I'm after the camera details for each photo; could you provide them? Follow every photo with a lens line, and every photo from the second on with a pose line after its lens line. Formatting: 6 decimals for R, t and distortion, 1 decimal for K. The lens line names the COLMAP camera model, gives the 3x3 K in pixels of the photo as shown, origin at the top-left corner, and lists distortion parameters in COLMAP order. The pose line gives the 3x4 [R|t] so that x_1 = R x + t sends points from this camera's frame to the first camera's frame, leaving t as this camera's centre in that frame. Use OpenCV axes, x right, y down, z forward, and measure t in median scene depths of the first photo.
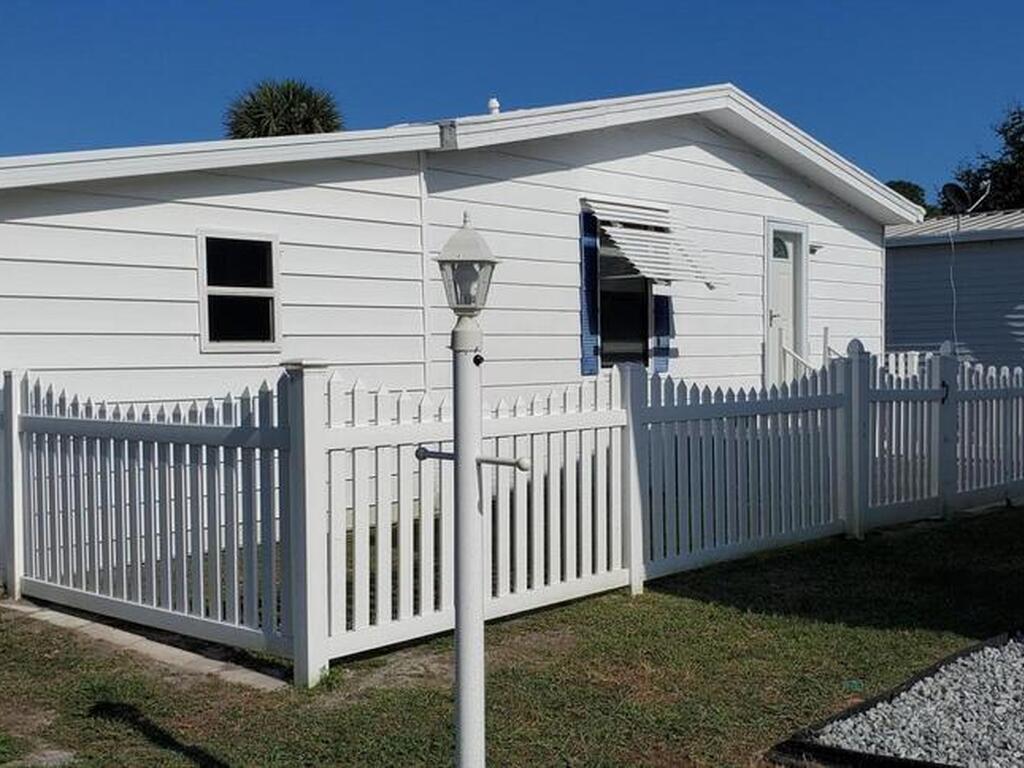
lens RADIAL K [[1233.1, 0, 512.0], [0, 1233.1, 384.0], [0, 0, 1]] dist [0.214857, -0.656917]
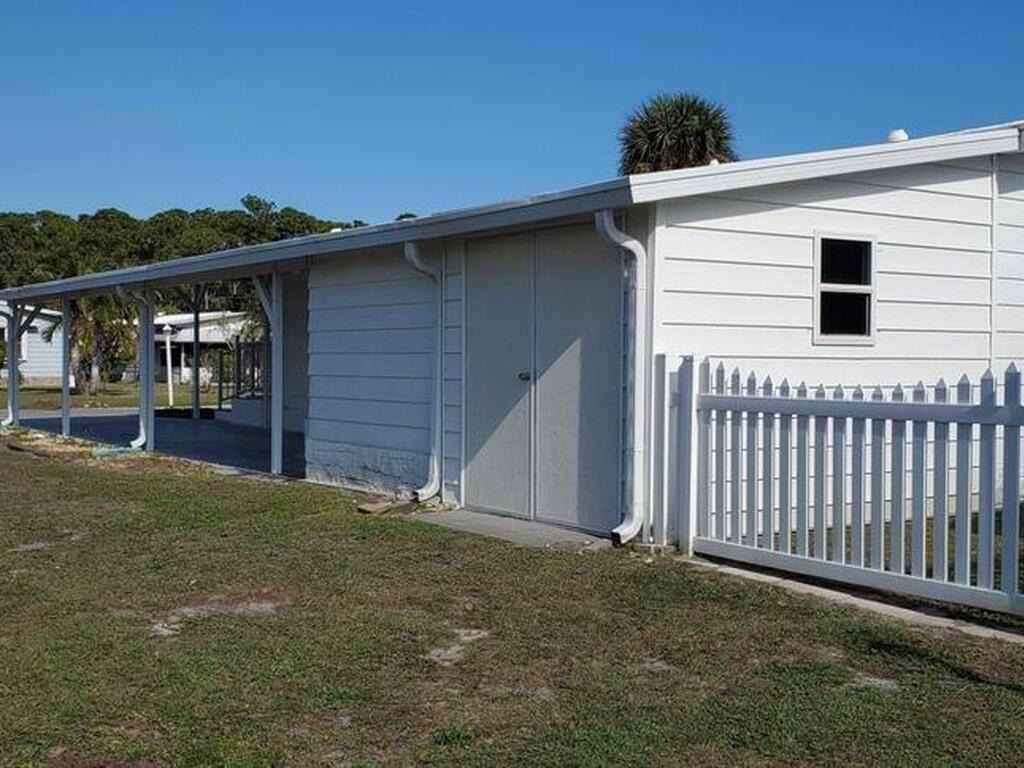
lens RADIAL K [[1233.1, 0, 512.0], [0, 1233.1, 384.0], [0, 0, 1]] dist [0.214857, -0.656917]
pose [[0.972670, 0.022456, -0.231103, -0.242302], [-0.024624, 0.999676, -0.006500, 0.021995], [0.230882, 0.012013, 0.972908, -0.111952]]
